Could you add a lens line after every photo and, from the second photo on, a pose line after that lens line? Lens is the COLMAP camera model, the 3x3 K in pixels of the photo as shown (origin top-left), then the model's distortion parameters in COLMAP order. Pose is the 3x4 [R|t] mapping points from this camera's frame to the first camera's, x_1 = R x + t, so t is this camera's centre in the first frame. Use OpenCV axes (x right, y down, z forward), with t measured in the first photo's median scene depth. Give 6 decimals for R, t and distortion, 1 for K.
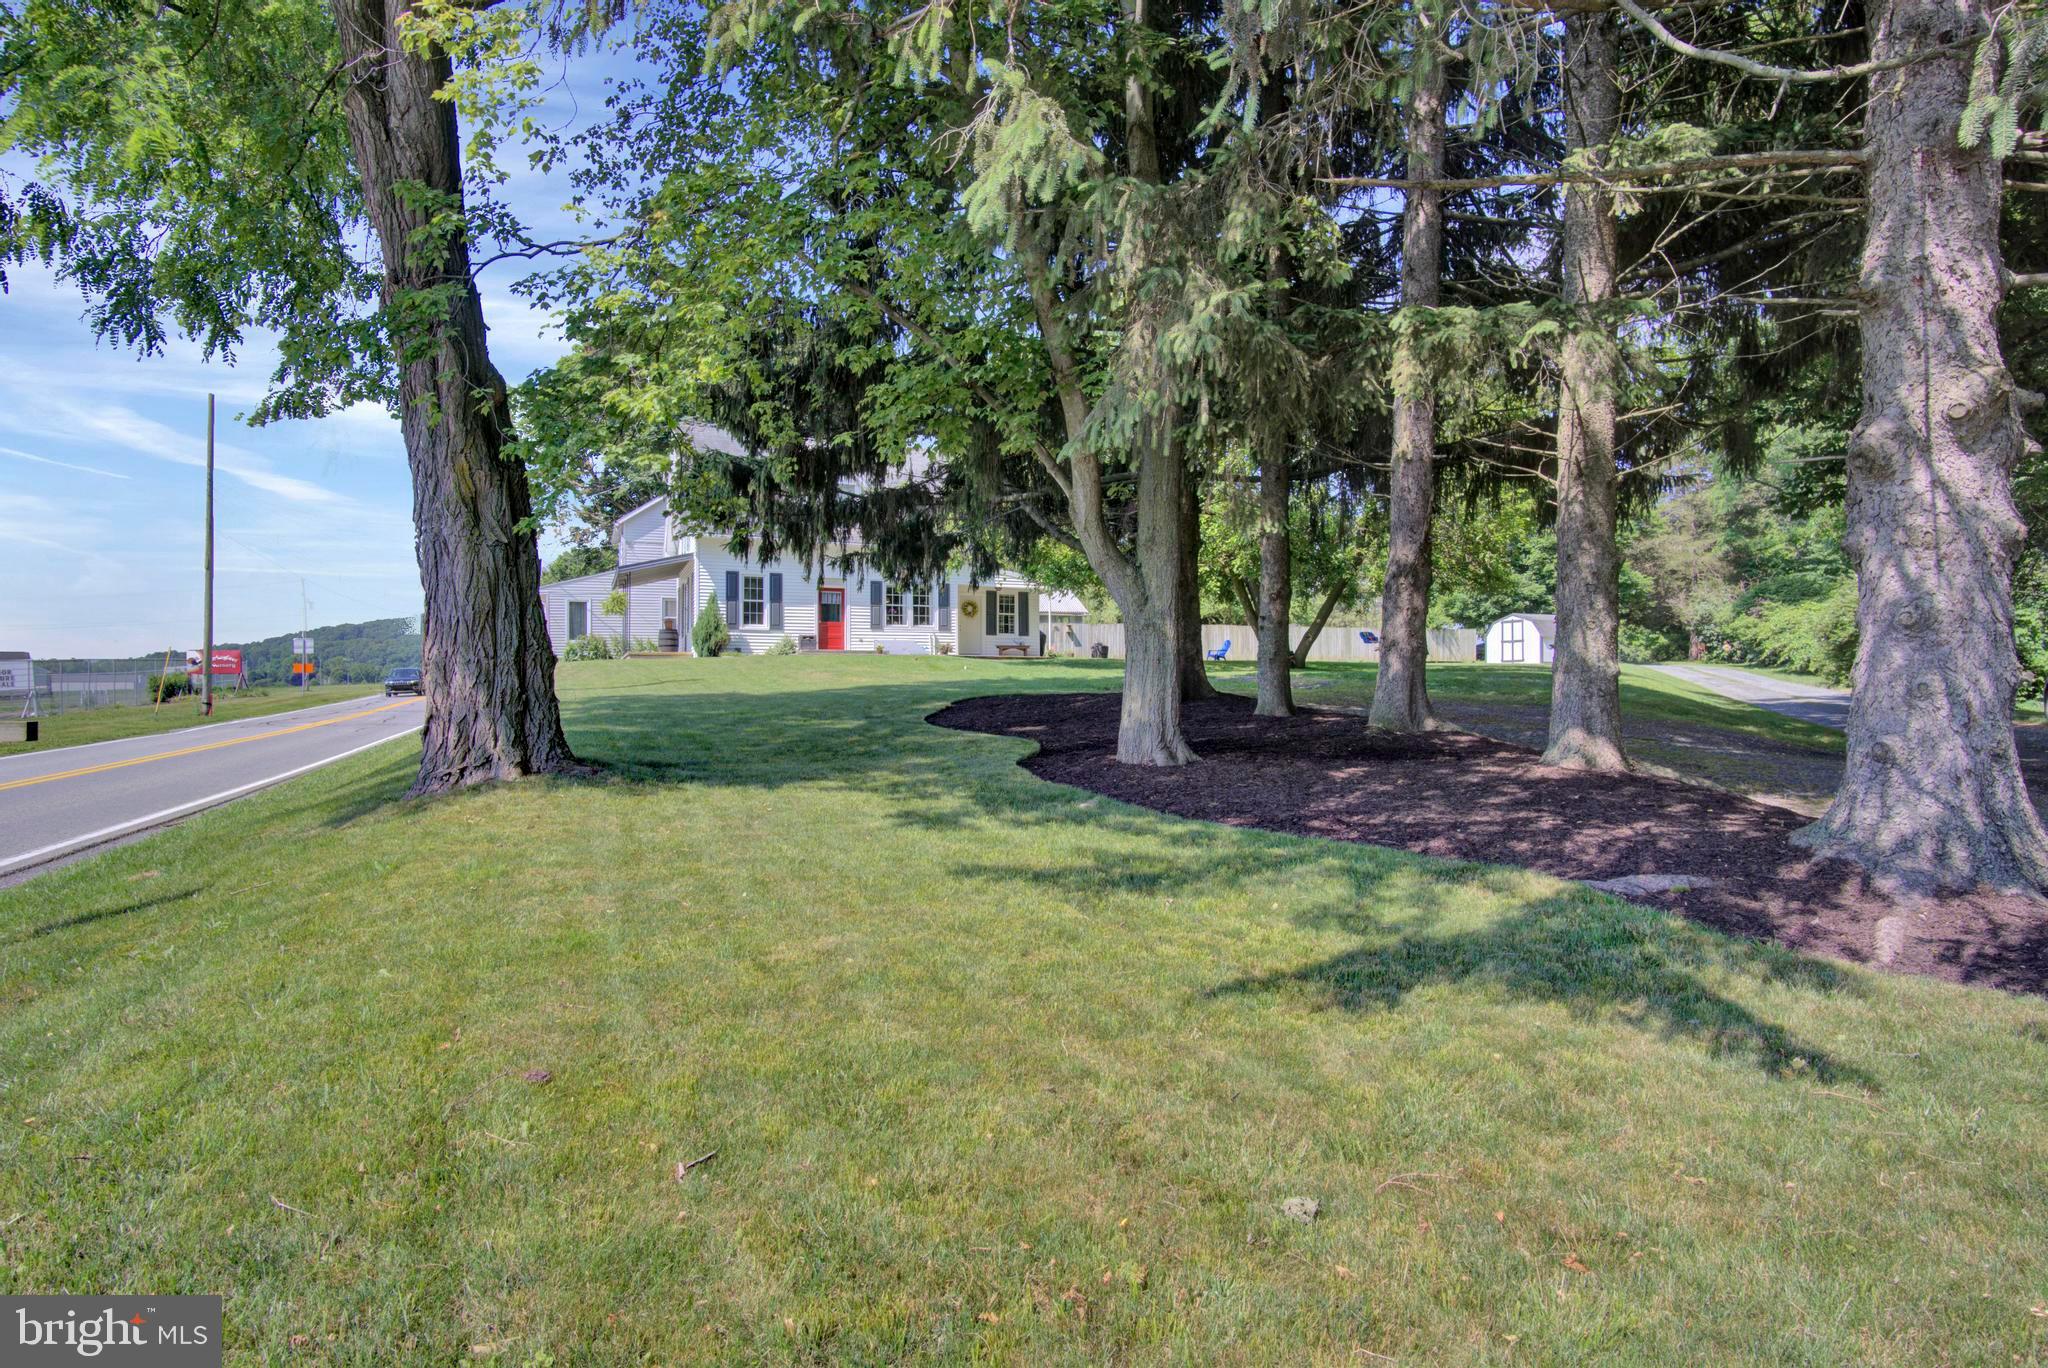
lens RADIAL K [[1089.2, 0, 1015.2], [0, 1089.2, 676.7], [0, 0, 1]] dist [-0.015770, 0.000826]
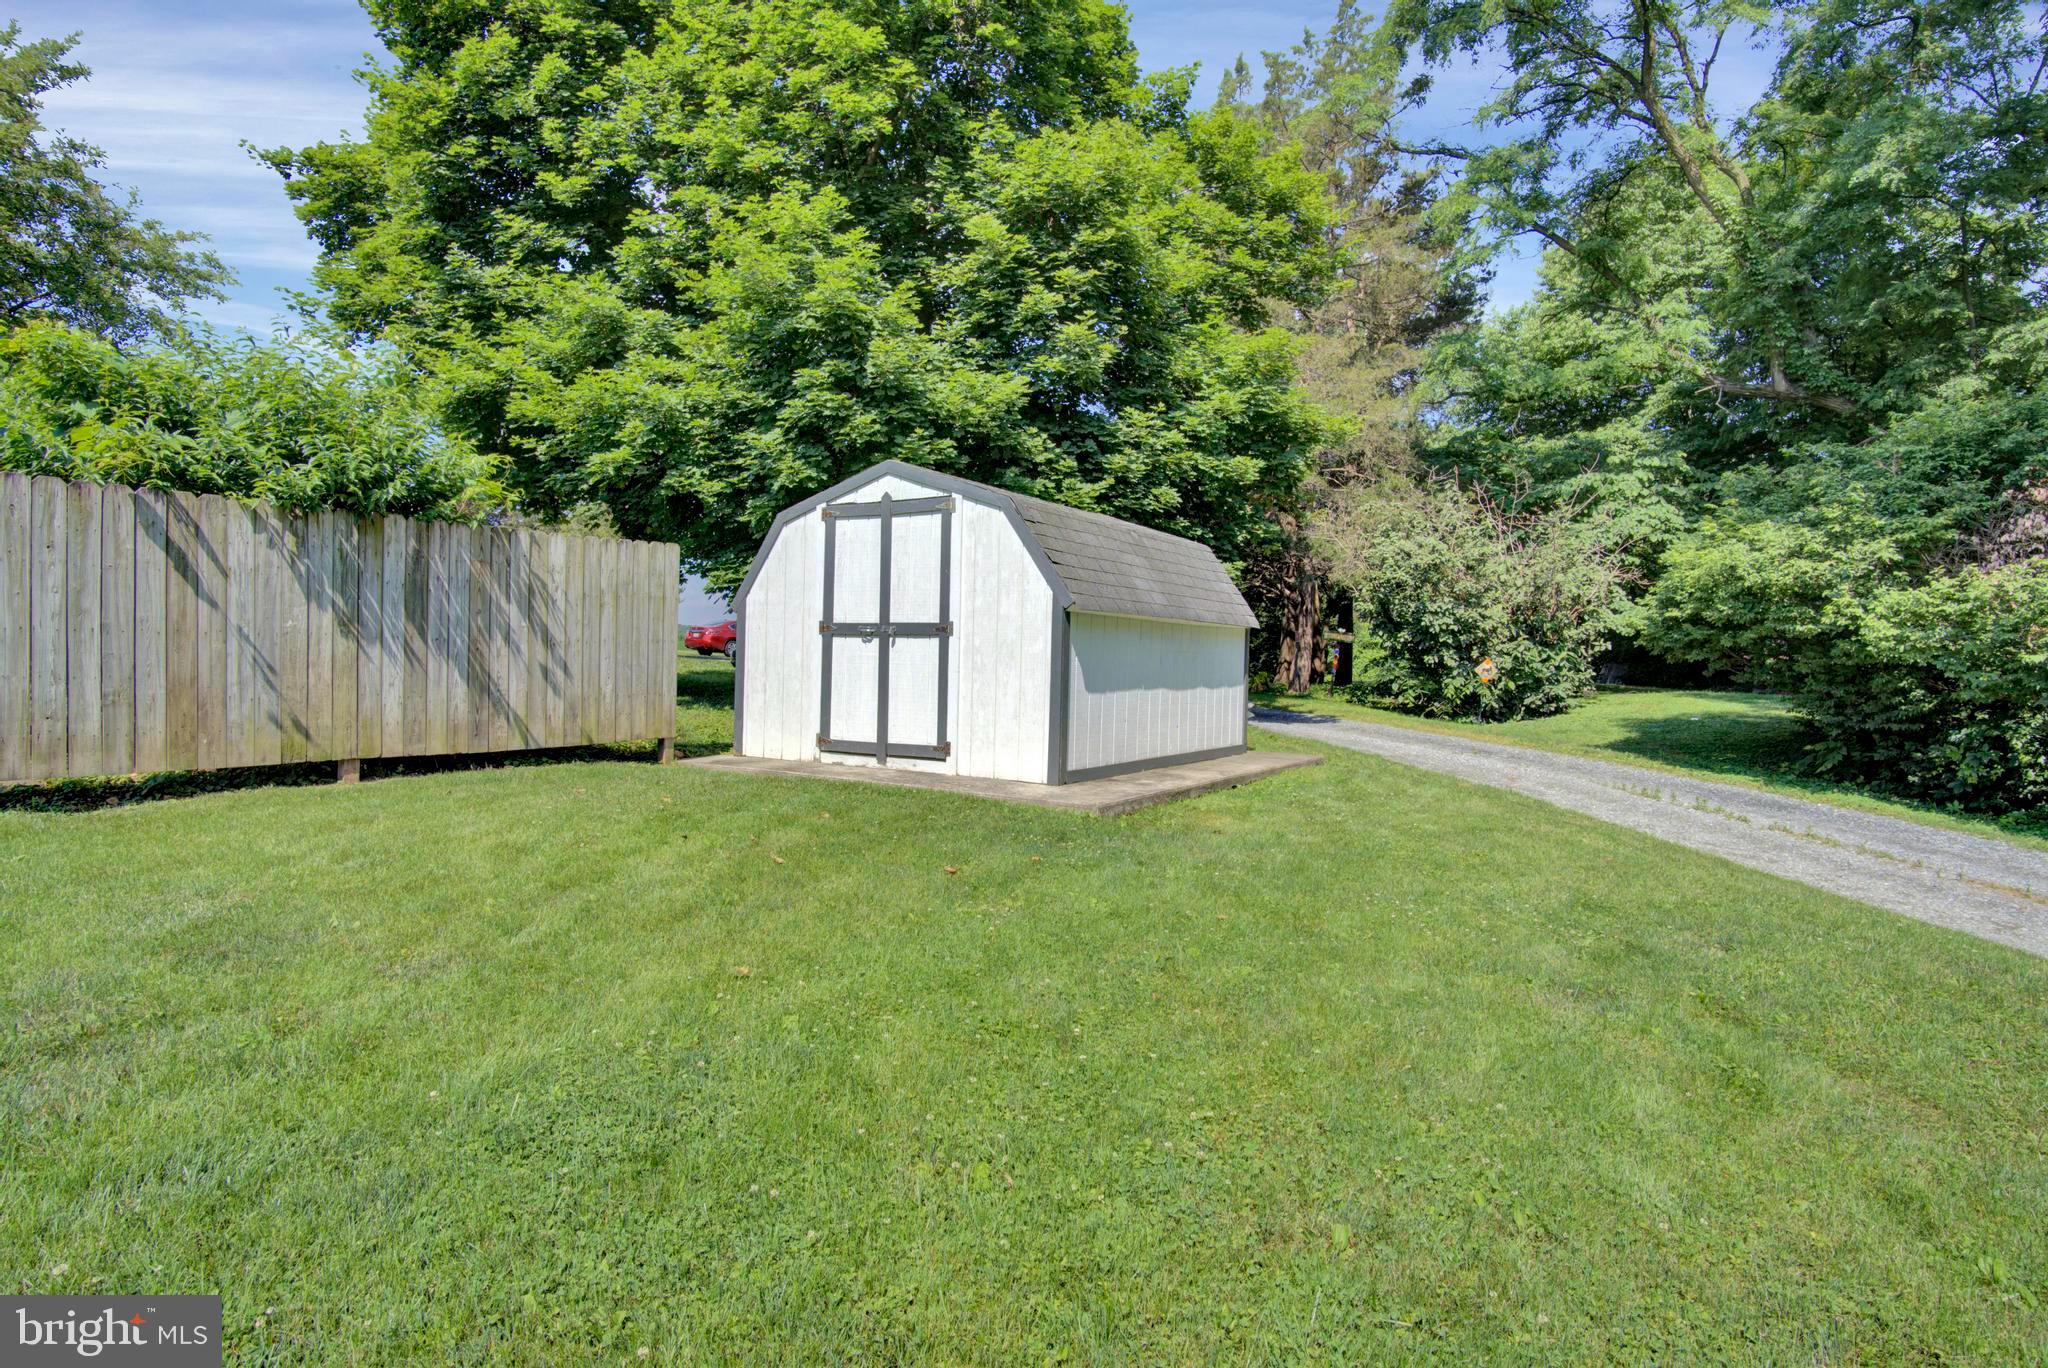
lens RADIAL K [[1089.2, 0, 1015.2], [0, 1089.2, 676.7], [0, 0, 1]] dist [-0.015770, 0.000826]
pose [[0.838967, 0.017112, 0.543912, 0.331386], [-0.028207, 0.999529, 0.012063, -0.024118], [-0.543450, -0.025463, 0.839055, 0.731695]]
